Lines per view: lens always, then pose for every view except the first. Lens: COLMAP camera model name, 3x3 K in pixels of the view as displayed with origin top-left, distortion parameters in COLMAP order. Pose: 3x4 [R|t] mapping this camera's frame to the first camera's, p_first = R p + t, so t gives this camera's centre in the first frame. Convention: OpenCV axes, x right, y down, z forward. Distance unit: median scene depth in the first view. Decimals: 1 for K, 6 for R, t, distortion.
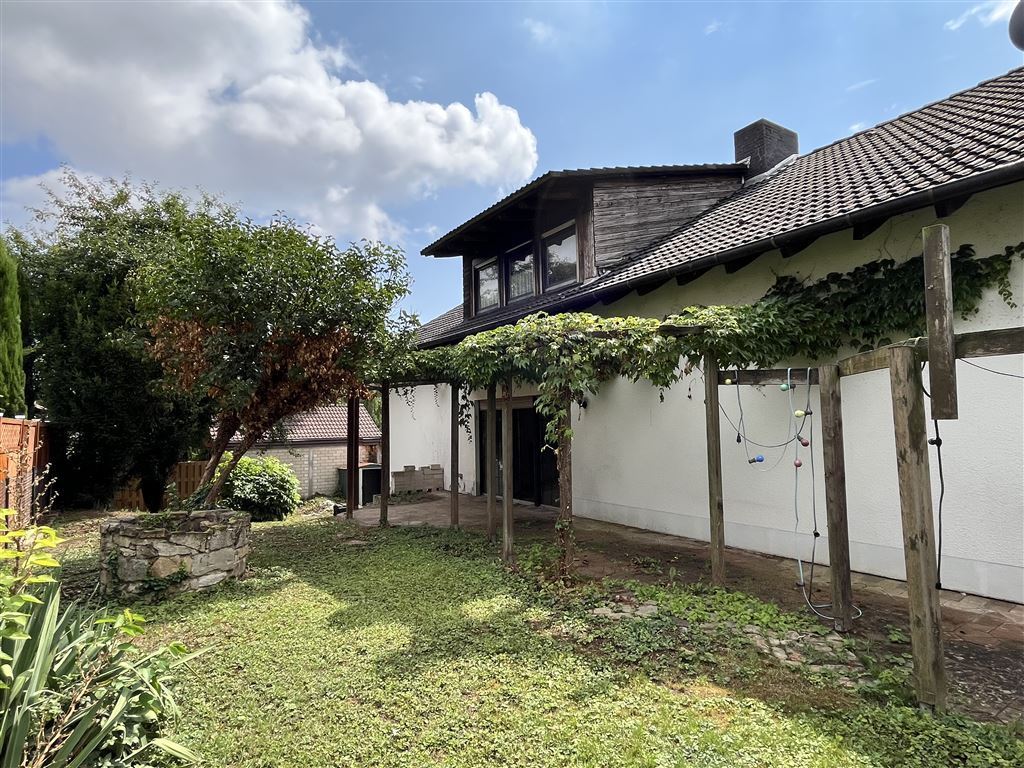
lens RADIAL K [[577.3, 0, 510.8], [0, 577.3, 386.1], [0, 0, 1]] dist [-0.000197, -0.002160]
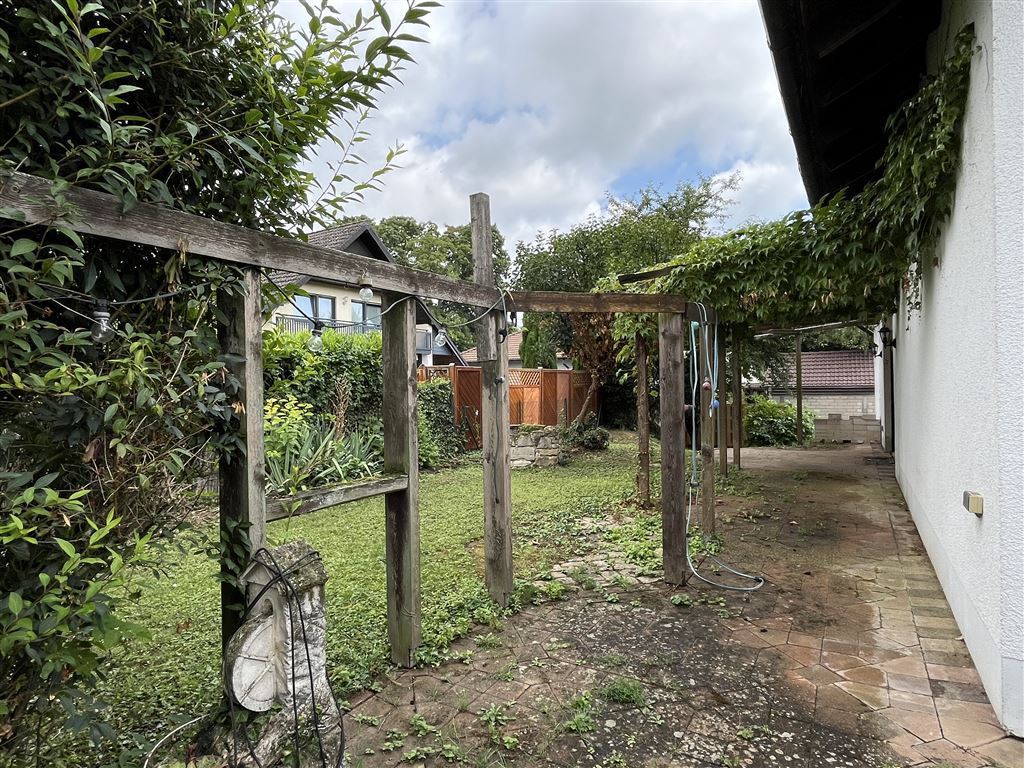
lens RADIAL K [[580.4, 0, 512.0], [0, 580.4, 384.0], [0, 0, 1]] dist [-0.000116, -0.000052]
pose [[0.429723, 0.016669, -0.902807, 0.678947], [0.063003, 0.996839, 0.048394, 0.016948], [0.900760, -0.077675, 0.427315, 0.193371]]
